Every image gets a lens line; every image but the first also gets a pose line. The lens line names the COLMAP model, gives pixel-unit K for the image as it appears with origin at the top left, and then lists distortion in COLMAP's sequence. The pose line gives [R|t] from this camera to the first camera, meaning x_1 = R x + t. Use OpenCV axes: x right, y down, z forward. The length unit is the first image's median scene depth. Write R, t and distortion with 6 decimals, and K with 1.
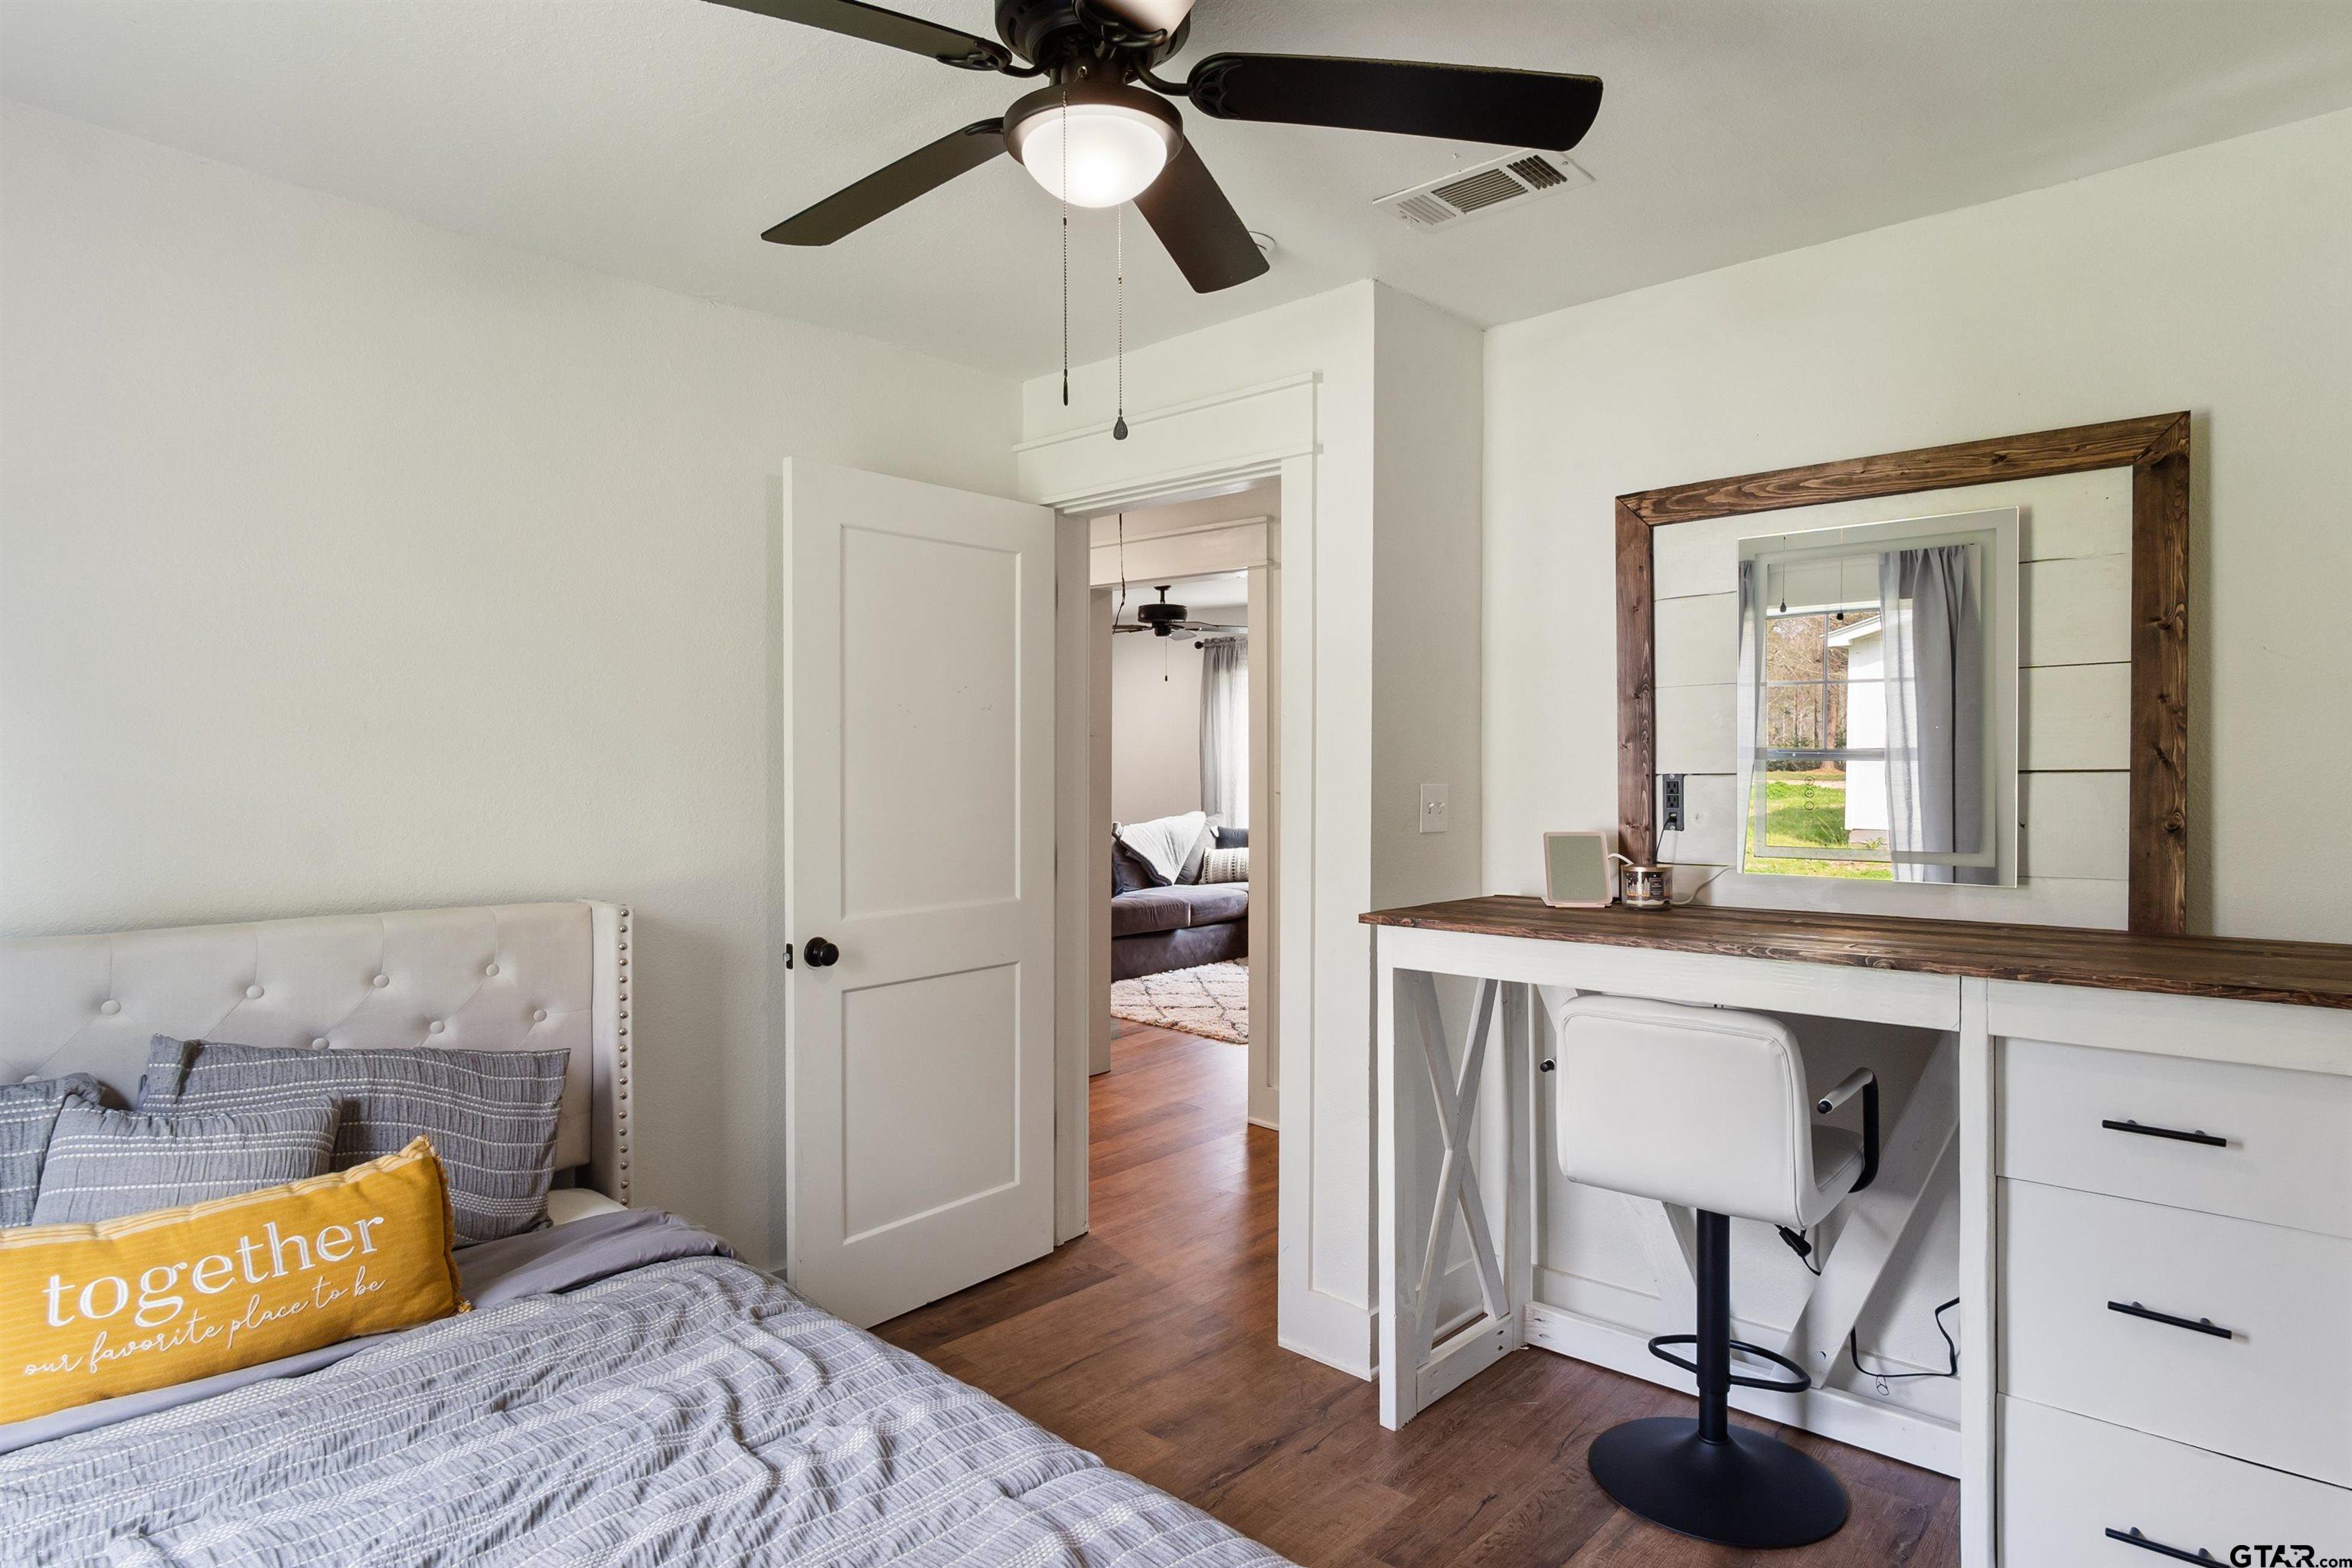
lens RADIAL K [[1274.0, 0, 1178.4], [0, 1274.0, 760.8], [0, 0, 1]] dist [0.000247, 0.000247]
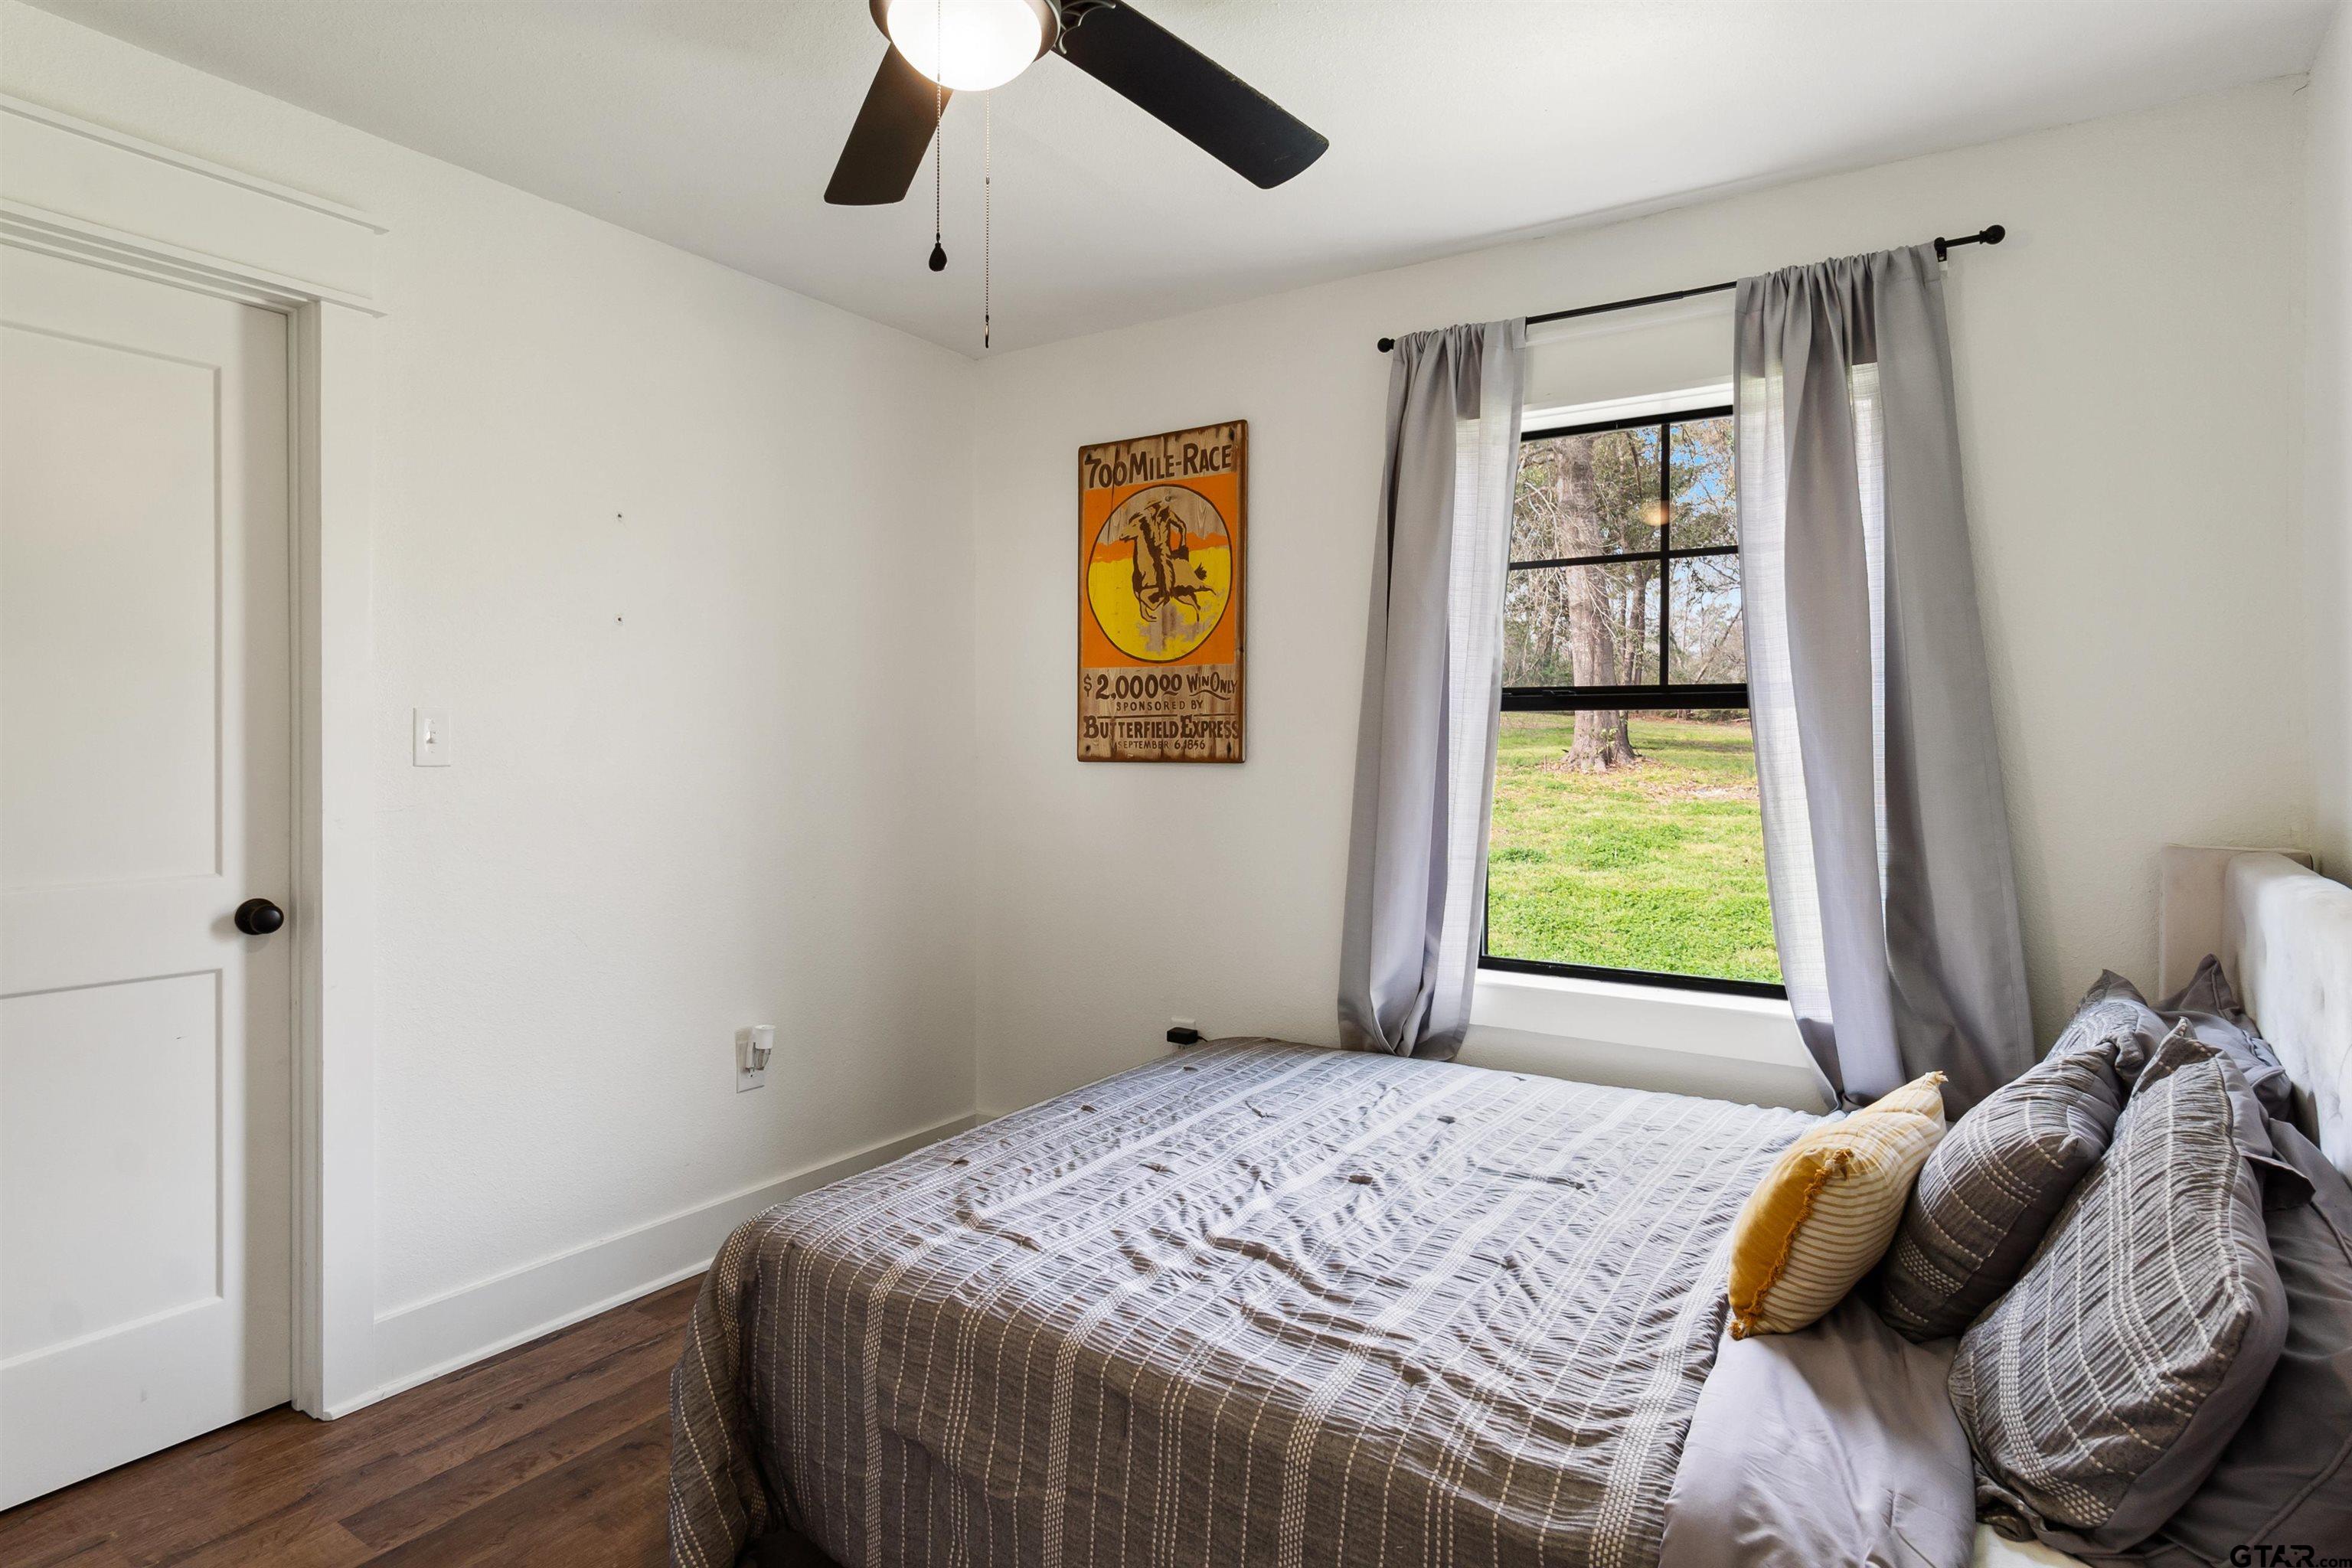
lens RADIAL K [[1274.0, 0, 1178.4], [0, 1274.0, 760.8], [0, 0, 1]] dist [0.000247, 0.000247]
pose [[-0.988791, -0.000396, -0.149305, -0.090523], [-0.003170, 0.999827, 0.018345, 0.056339], [0.149272, 0.018613, -0.988621, 2.198625]]
